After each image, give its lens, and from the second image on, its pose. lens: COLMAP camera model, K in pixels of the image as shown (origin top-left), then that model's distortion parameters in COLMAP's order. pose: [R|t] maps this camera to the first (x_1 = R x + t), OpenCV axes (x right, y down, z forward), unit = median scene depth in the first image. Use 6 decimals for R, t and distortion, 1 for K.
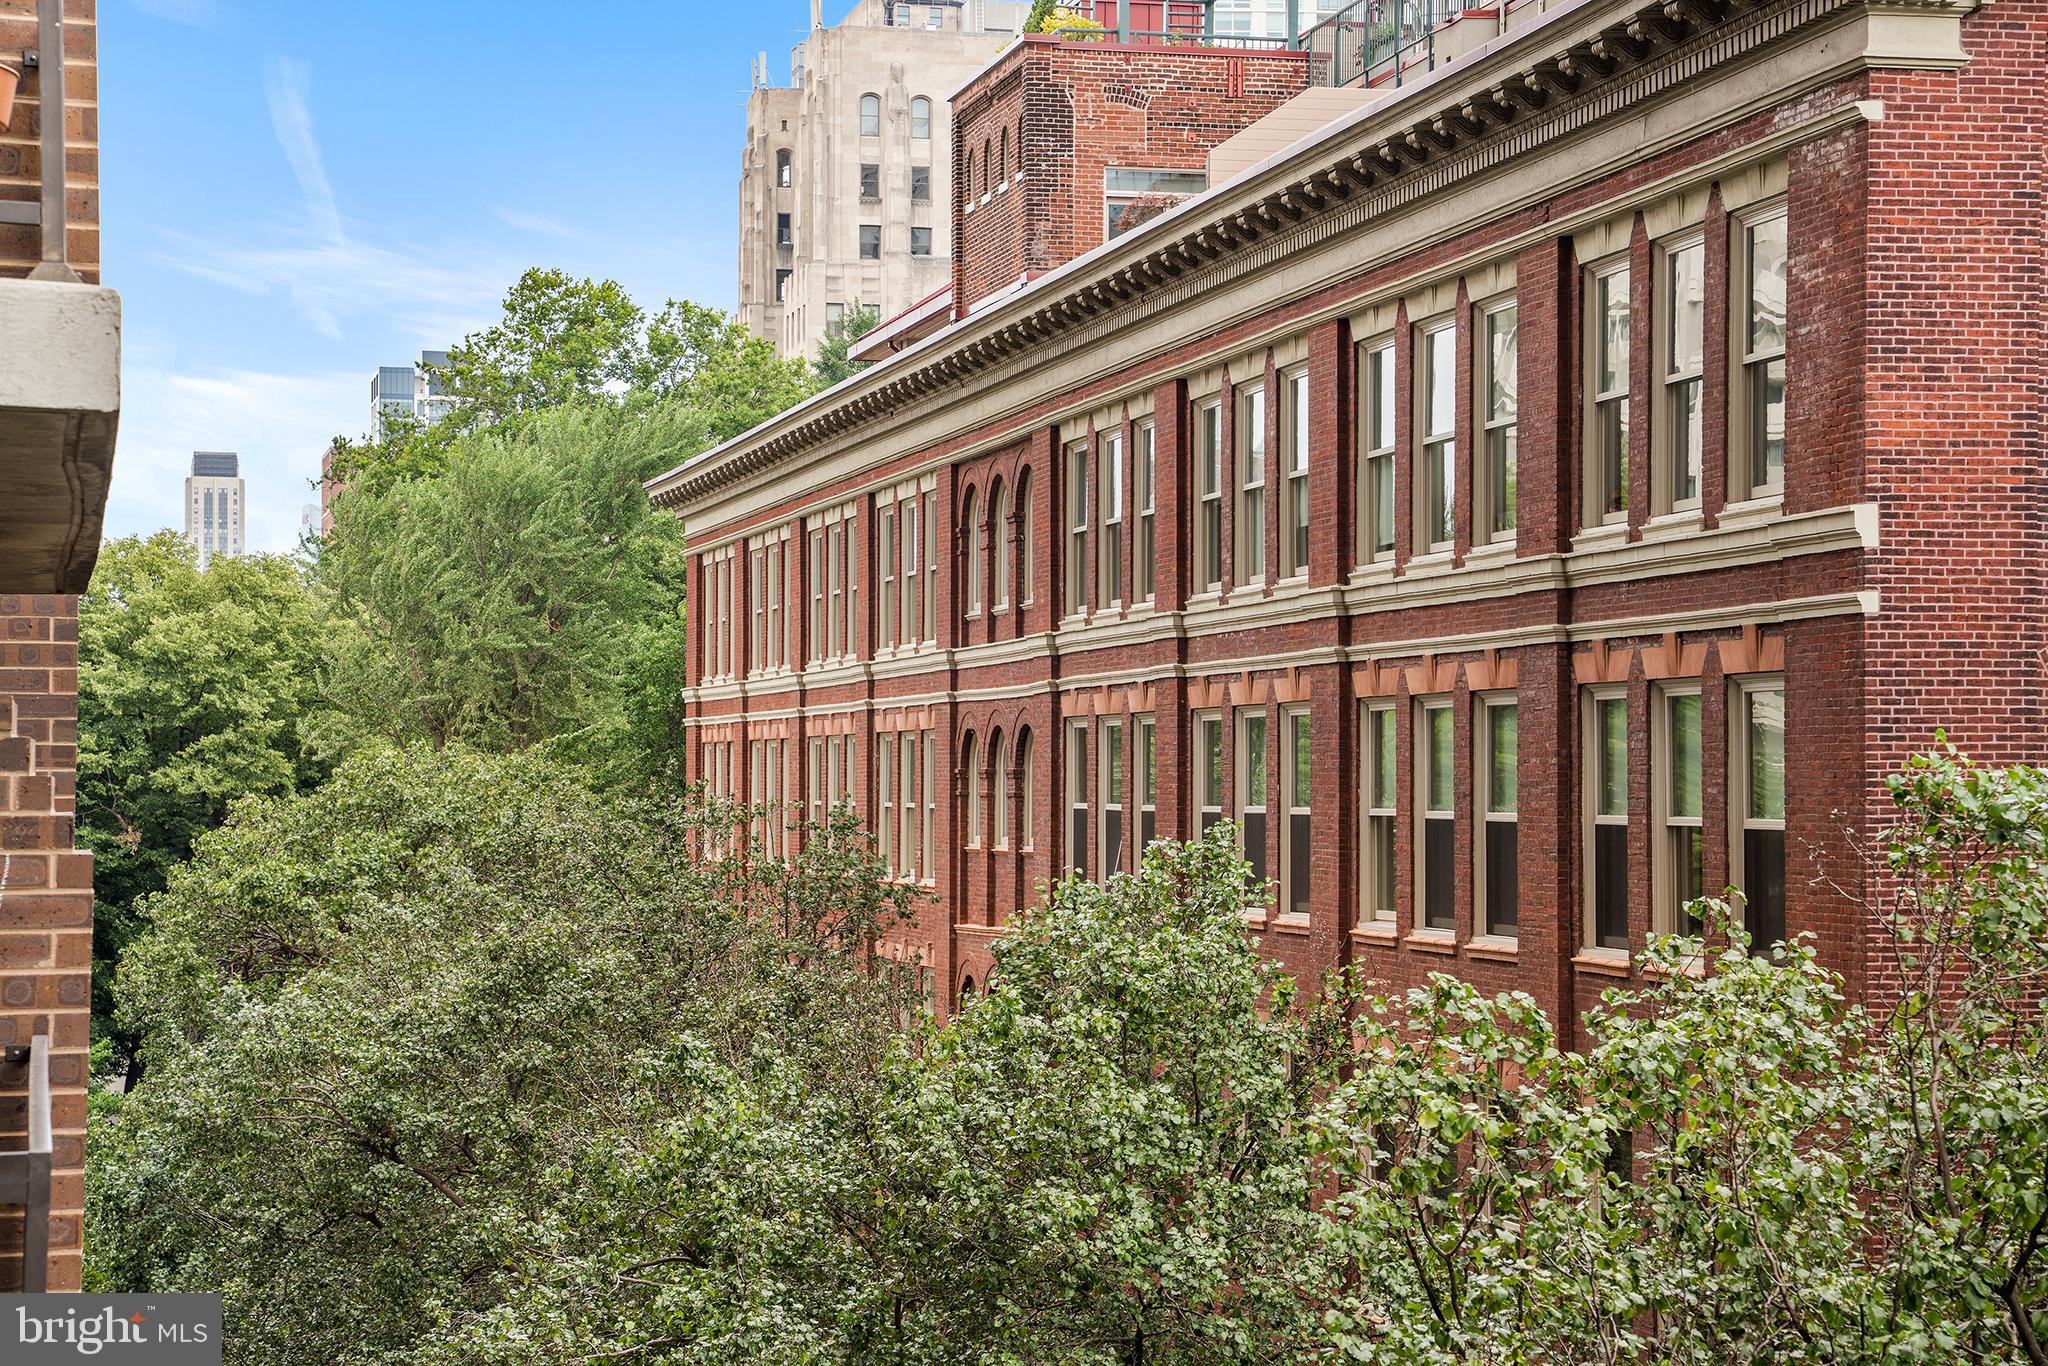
lens RADIAL K [[3997.0, 0, 1040.4], [0, 3997.0, 703.9], [0, 0, 1]] dist [0.386411, 0.000000]
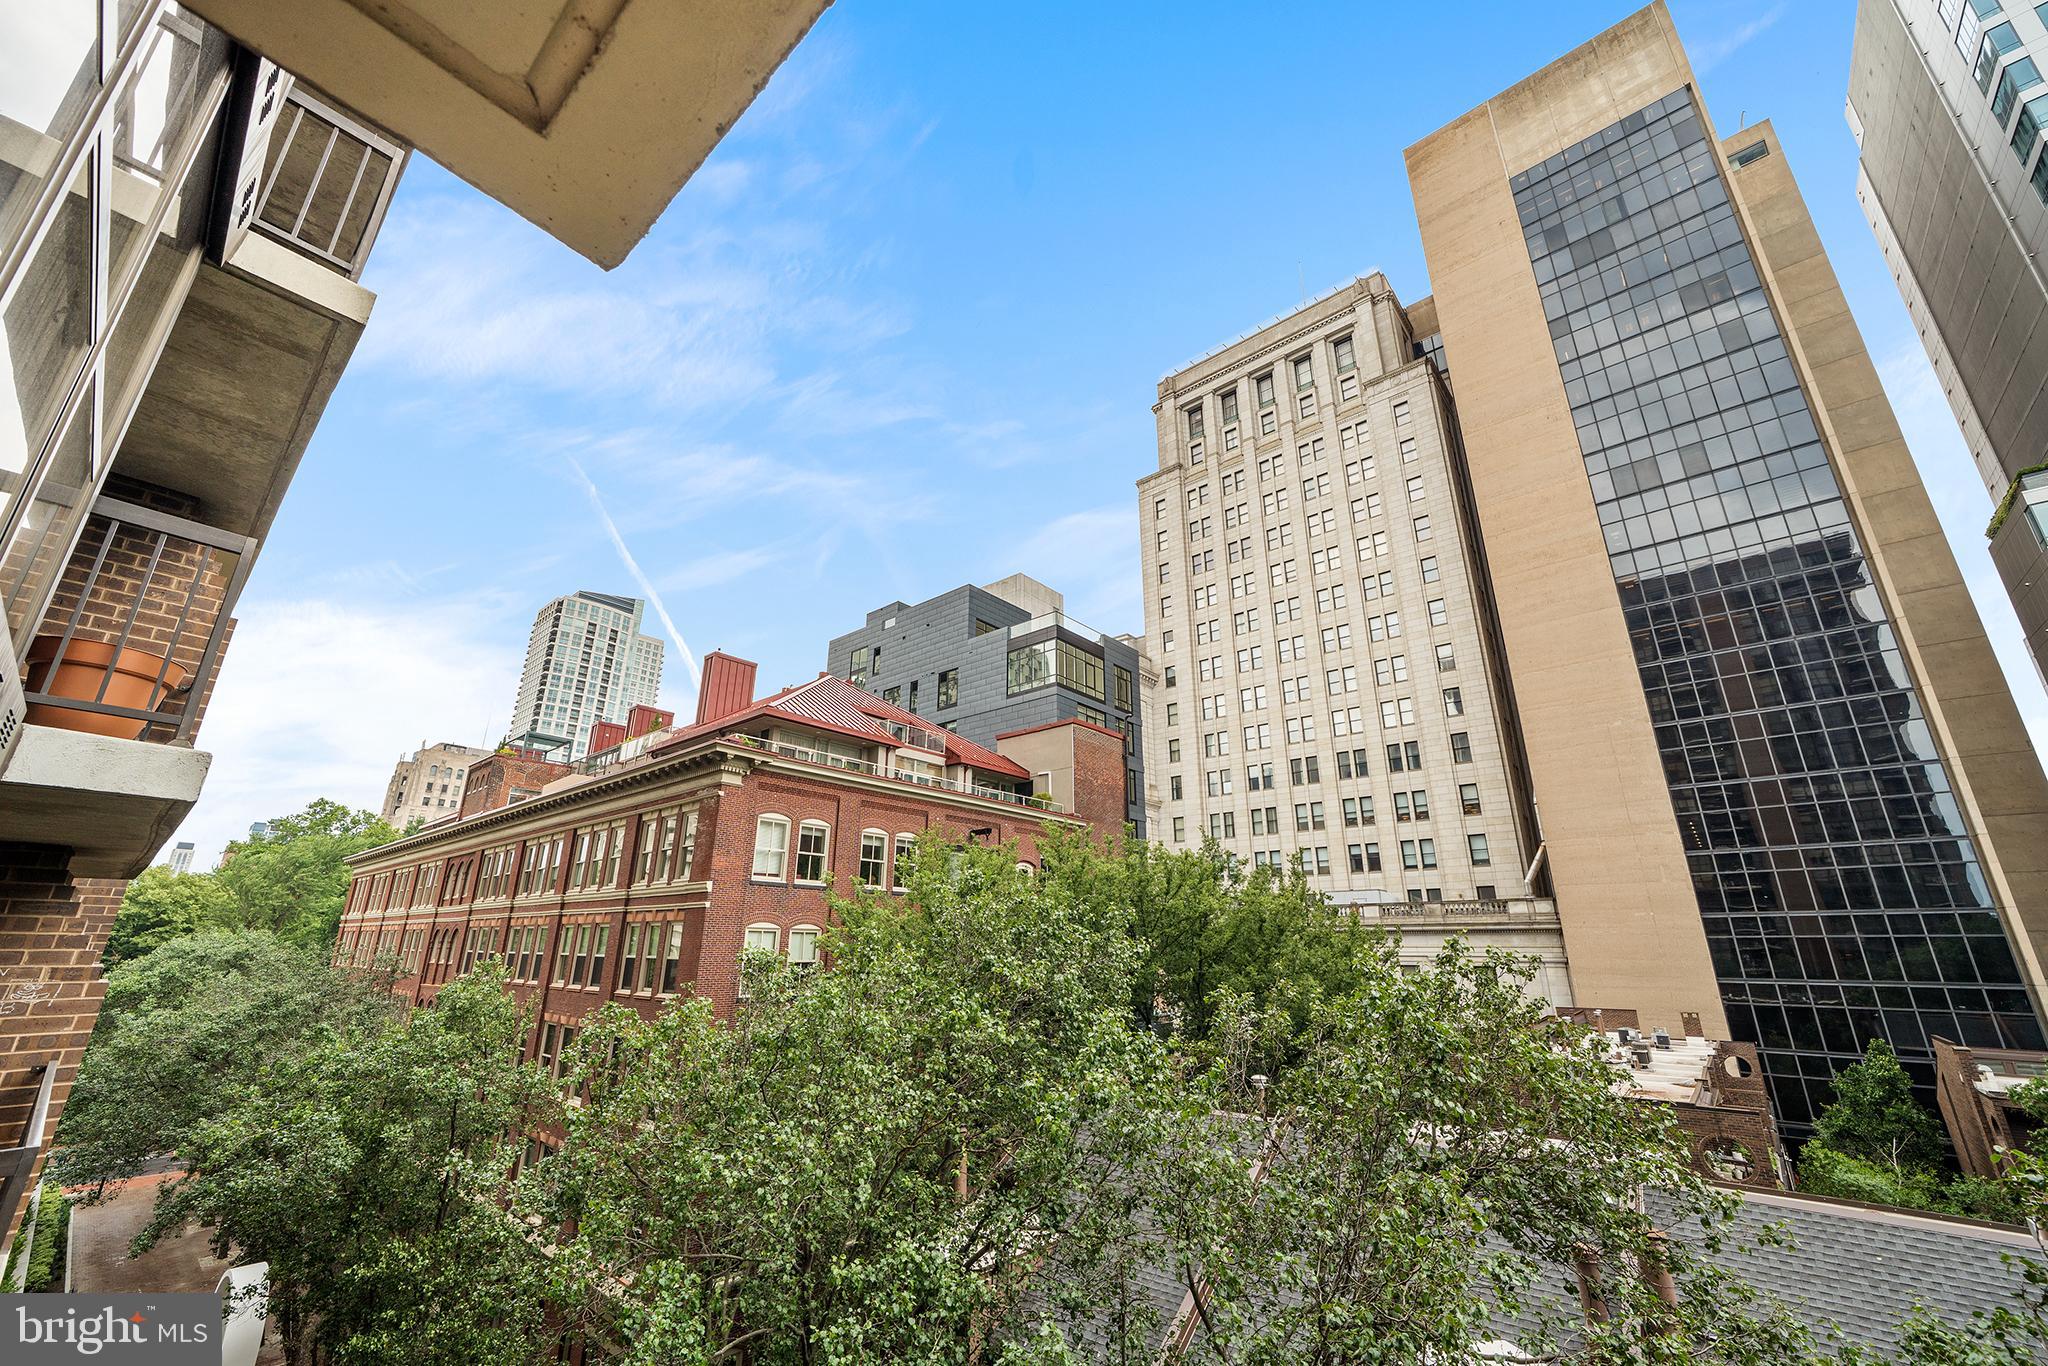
lens RADIAL K [[781.3, 0, 1024.2], [0, 781.3, 685.2], [0, 0, 1]] dist [-0.012842, 0.001322]
pose [[0.812851, 0.186781, 0.551711, -0.020835], [-0.014269, 0.953292, -0.301713, -0.001408], [-0.582296, 0.237375, 0.777550, 0.077856]]
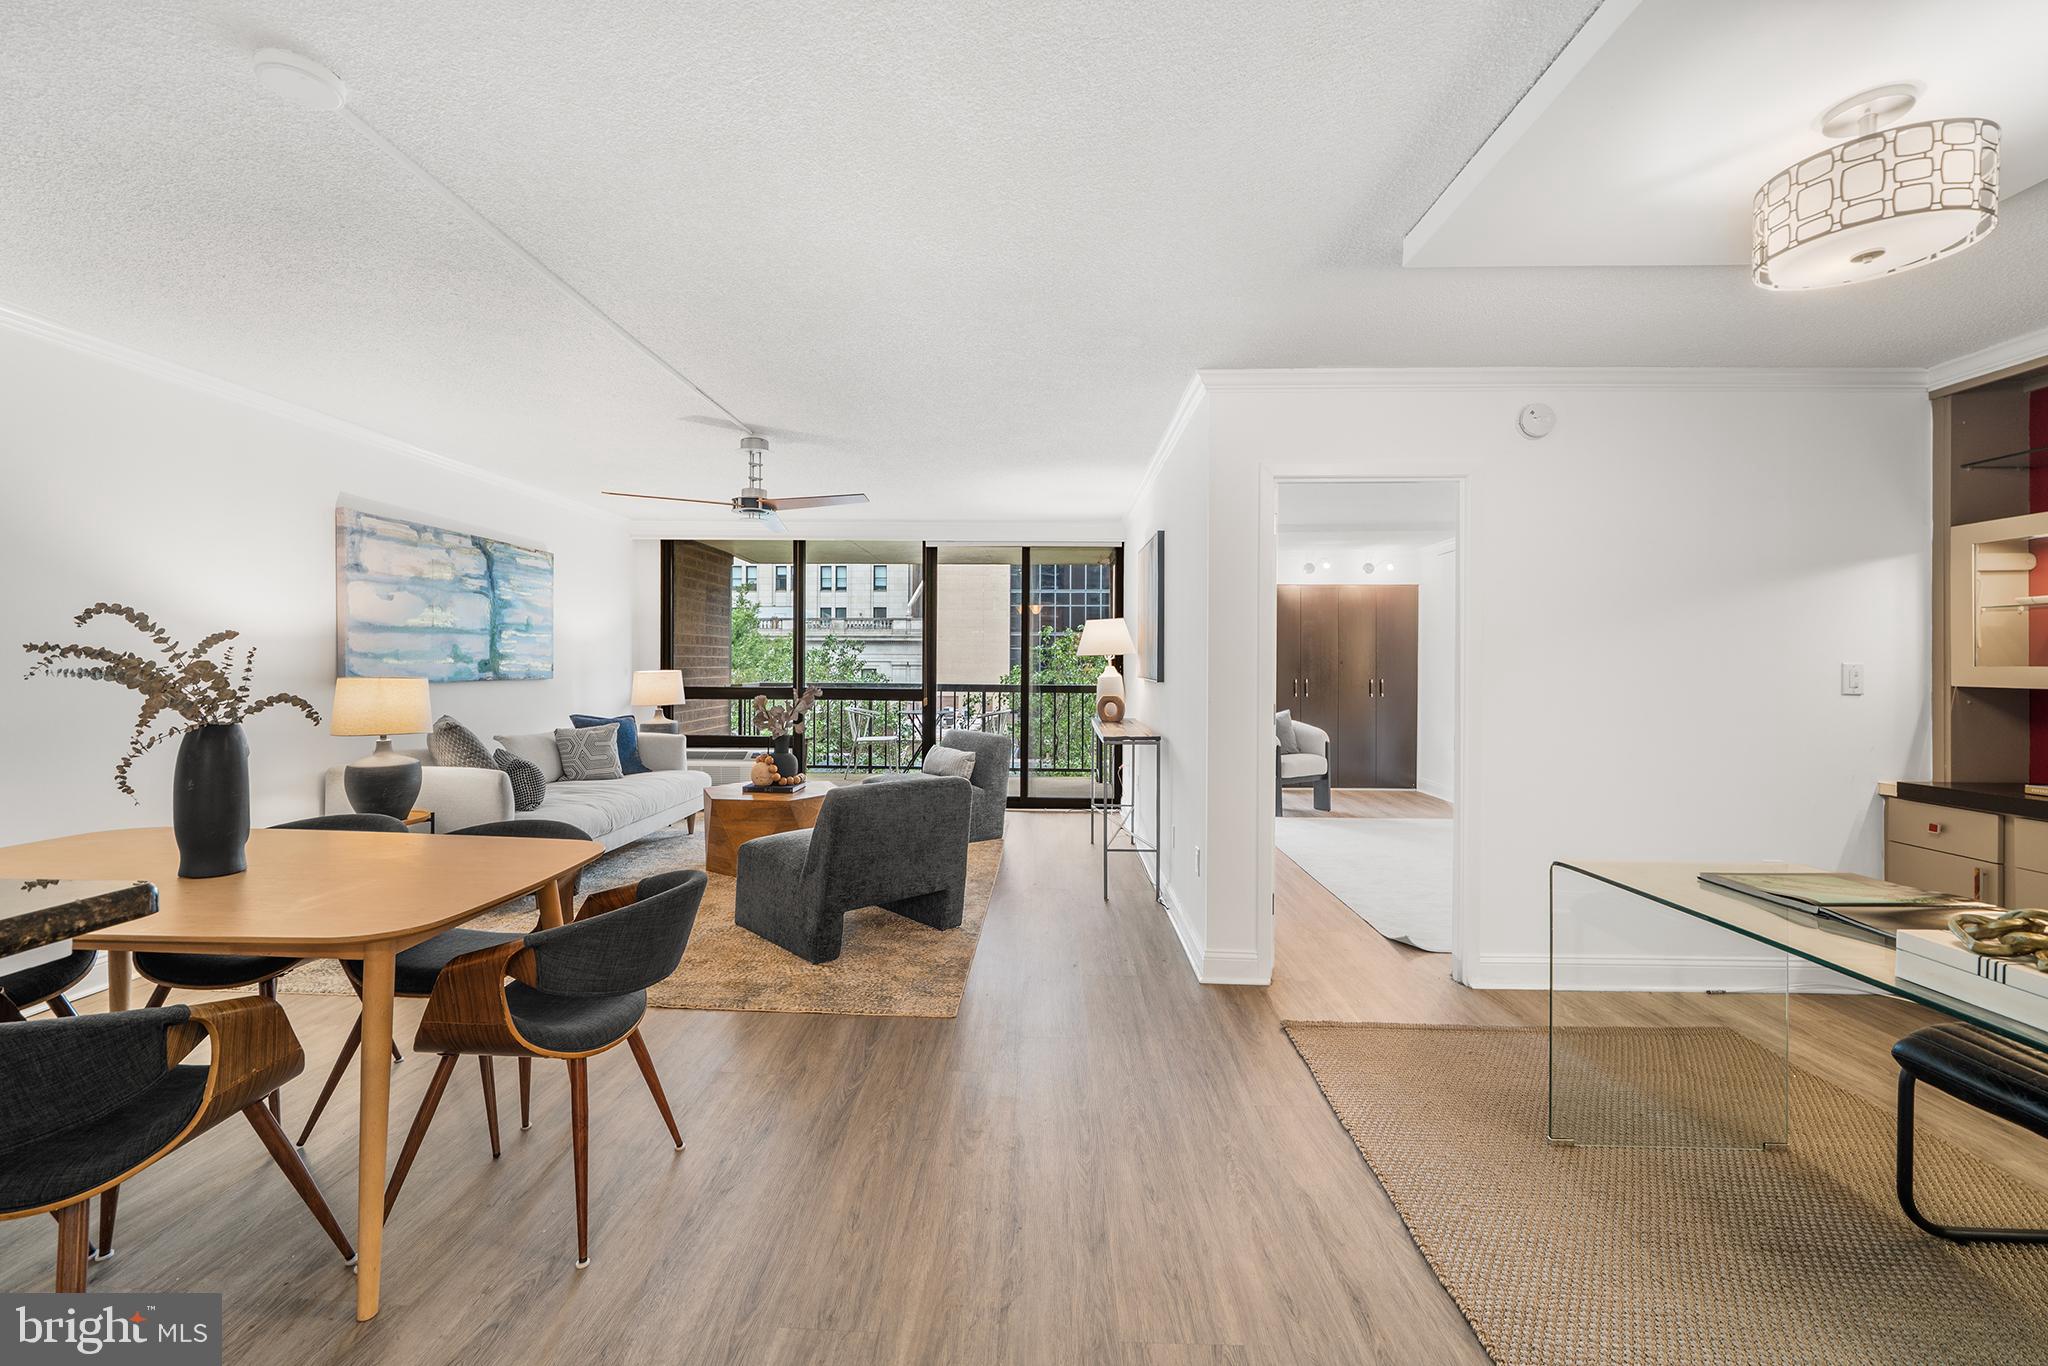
lens RADIAL K [[841.6, 0, 1018.6], [0, 841.6, 657.0], [0, 0, 1]] dist [-0.013703, 0.003322]
pose [[0.271011, 0.003916, 0.962568, -0.261399], [-0.024089, 0.999706, 0.002716, 0.008473], [-0.962275, -0.023923, 0.271026, -0.061787]]
